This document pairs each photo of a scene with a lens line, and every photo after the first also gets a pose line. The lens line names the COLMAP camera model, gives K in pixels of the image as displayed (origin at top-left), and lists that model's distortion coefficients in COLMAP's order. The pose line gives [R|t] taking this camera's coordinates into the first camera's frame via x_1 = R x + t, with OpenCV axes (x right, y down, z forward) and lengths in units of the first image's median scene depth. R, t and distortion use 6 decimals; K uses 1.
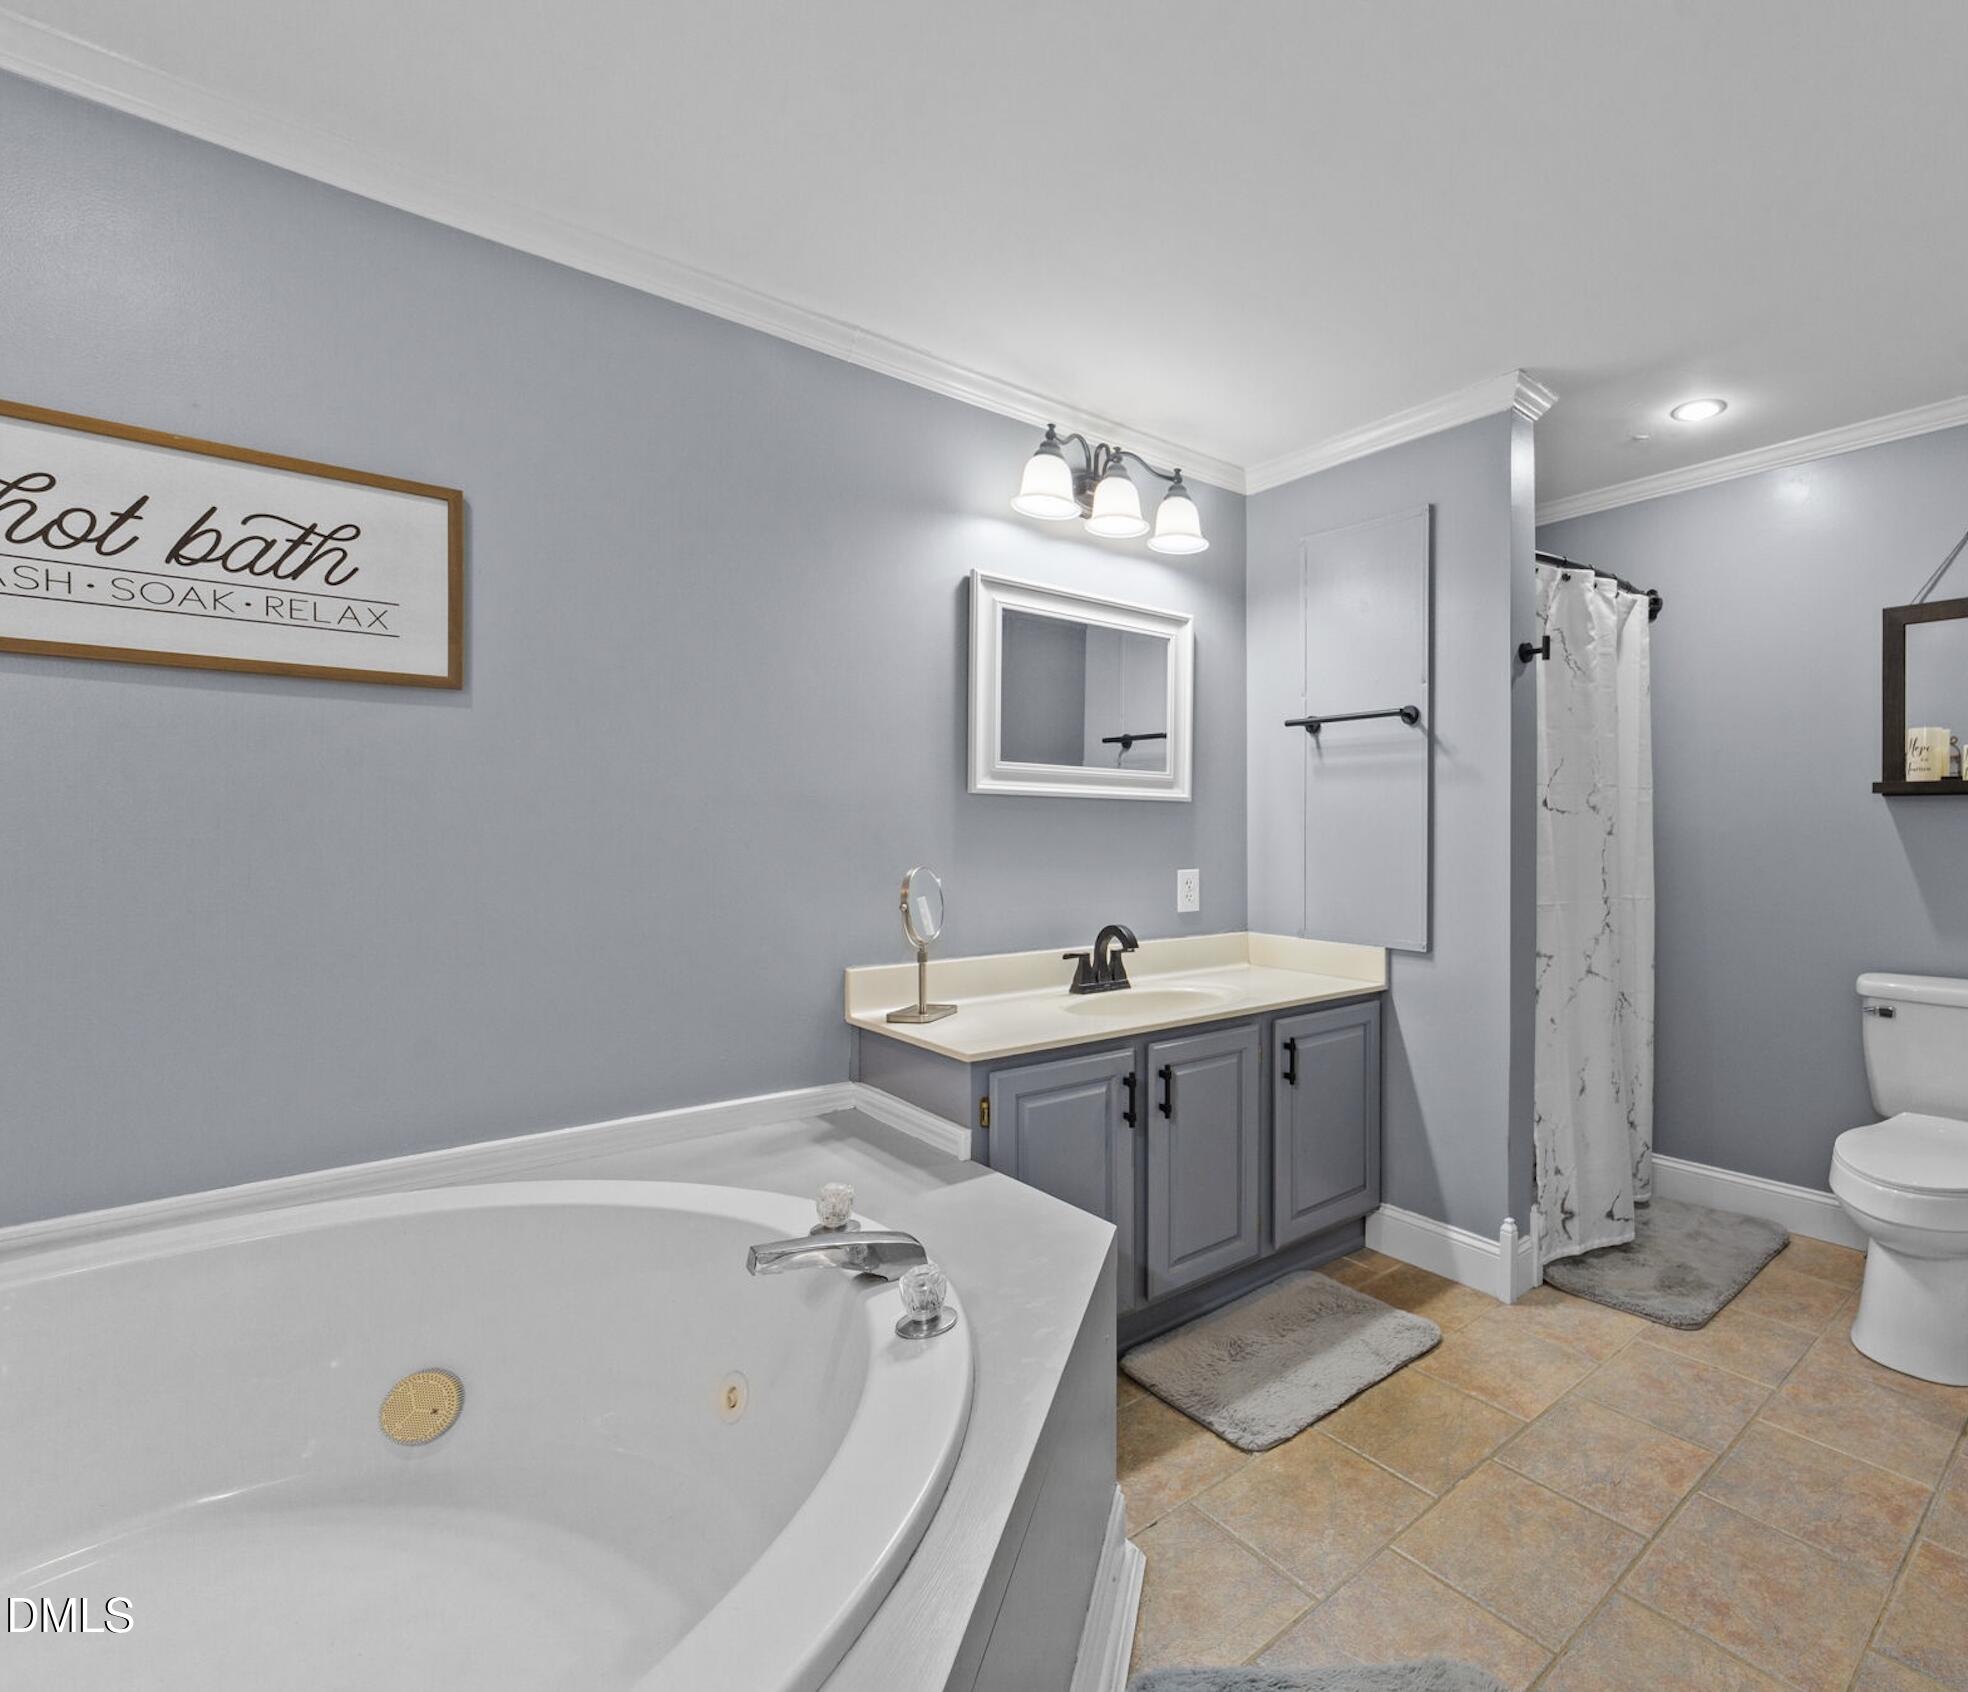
lens RADIAL K [[979.6, 0, 1272.8], [0, 979.6, 841.0], [0, 0, 1]] dist [-0.021744, 0.009000]
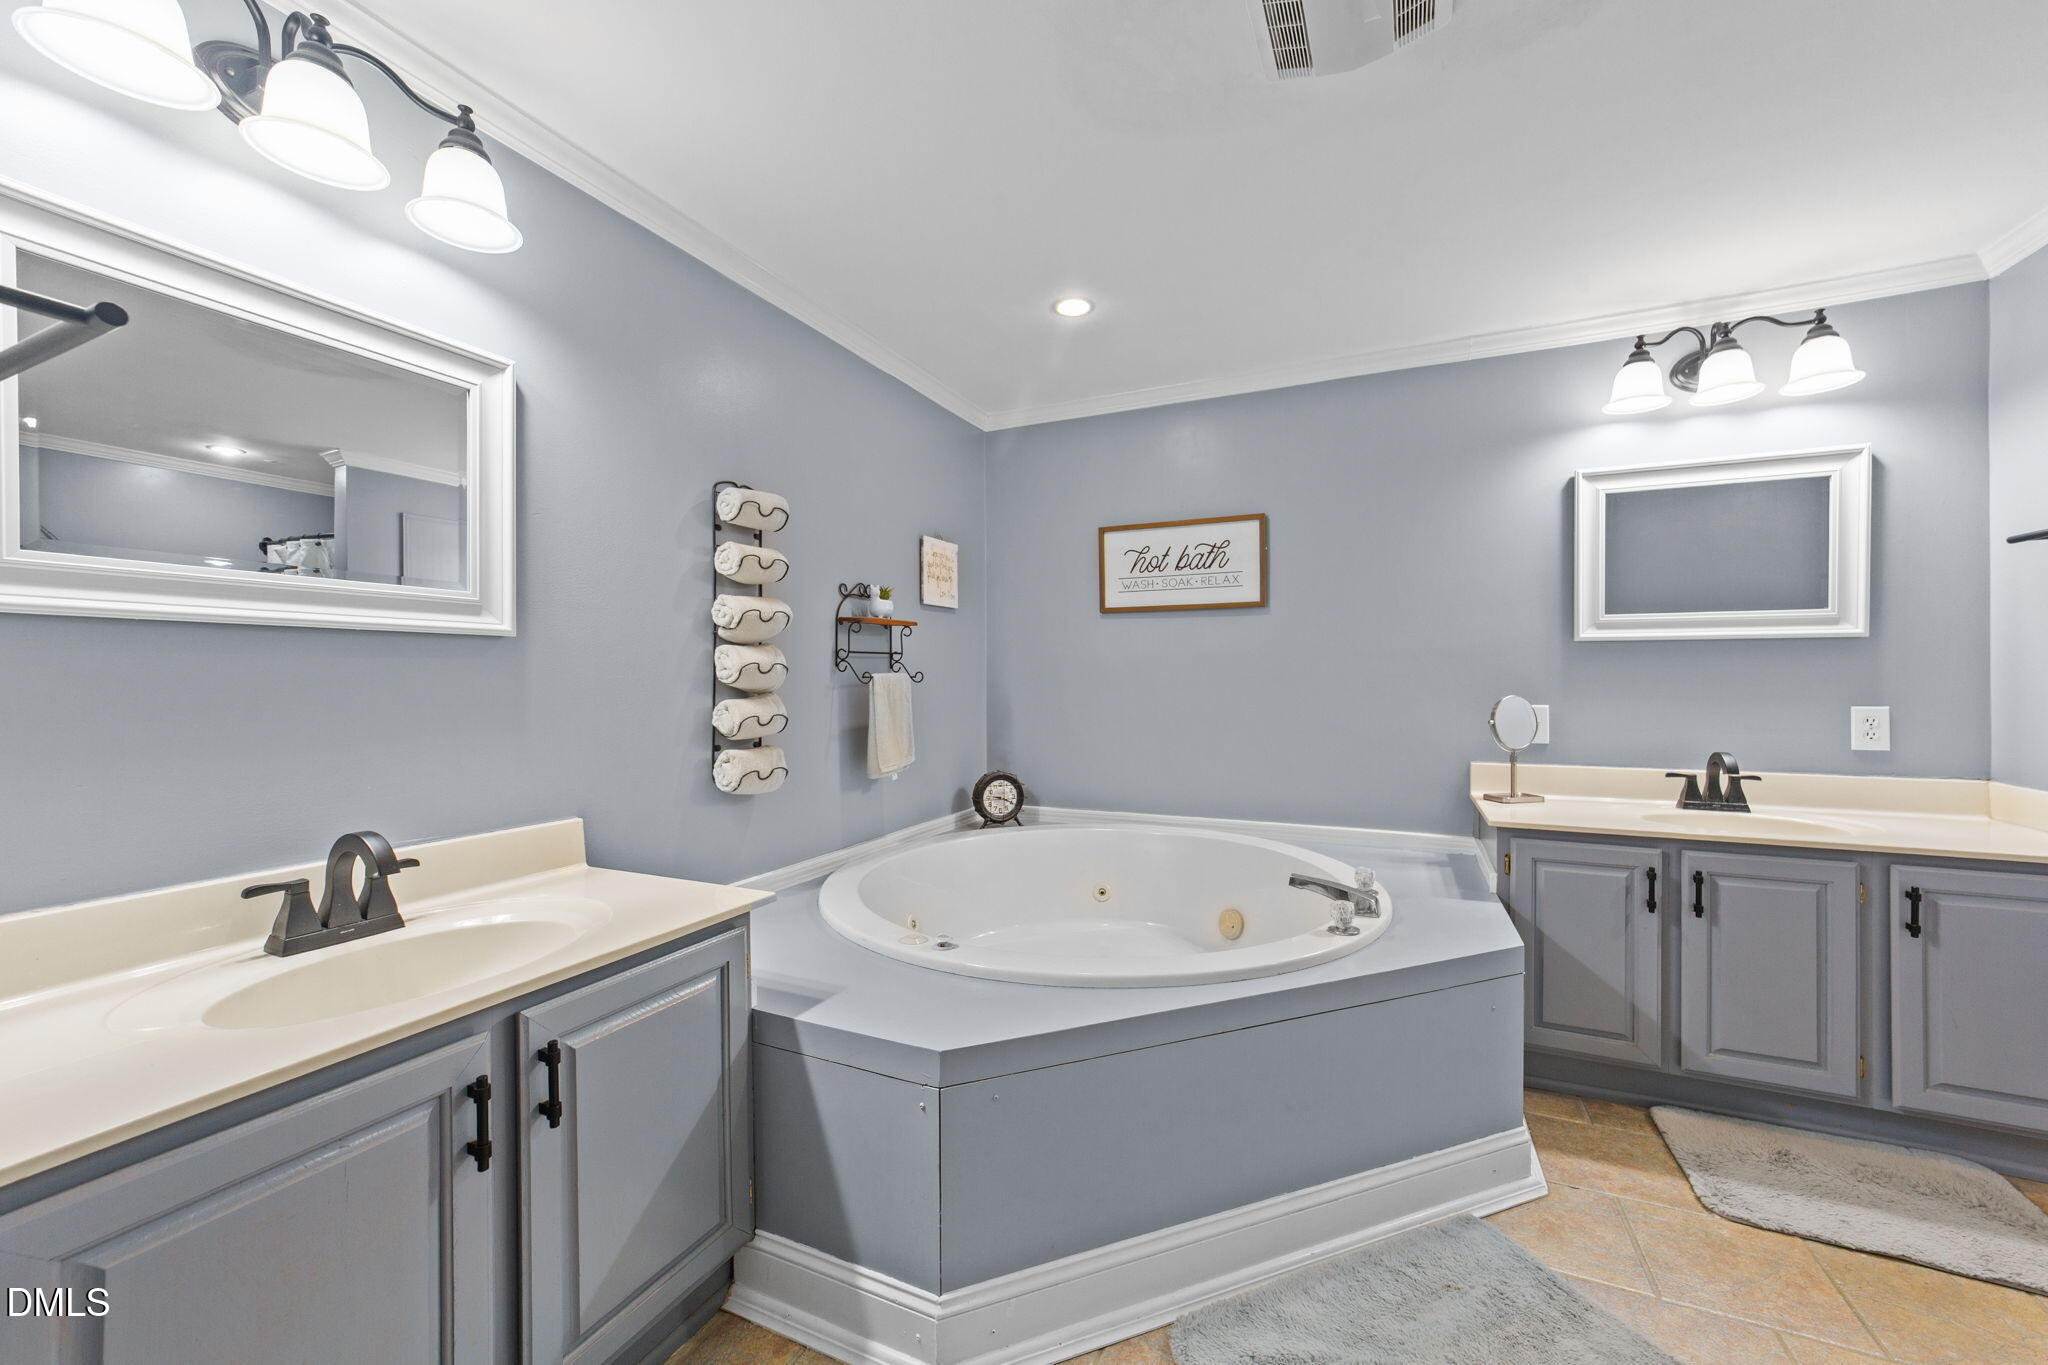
lens RADIAL K [[786.4, 0, 1028.8], [0, 786.4, 673.6], [0, 0, 1]] dist [-0.000950, 0.000021]
pose [[0.338956, -0.005734, -0.940785, 0.439974], [0.001076, 0.999983, -0.005708, -0.000017], [0.940802, 0.000922, 0.338956, -0.051807]]
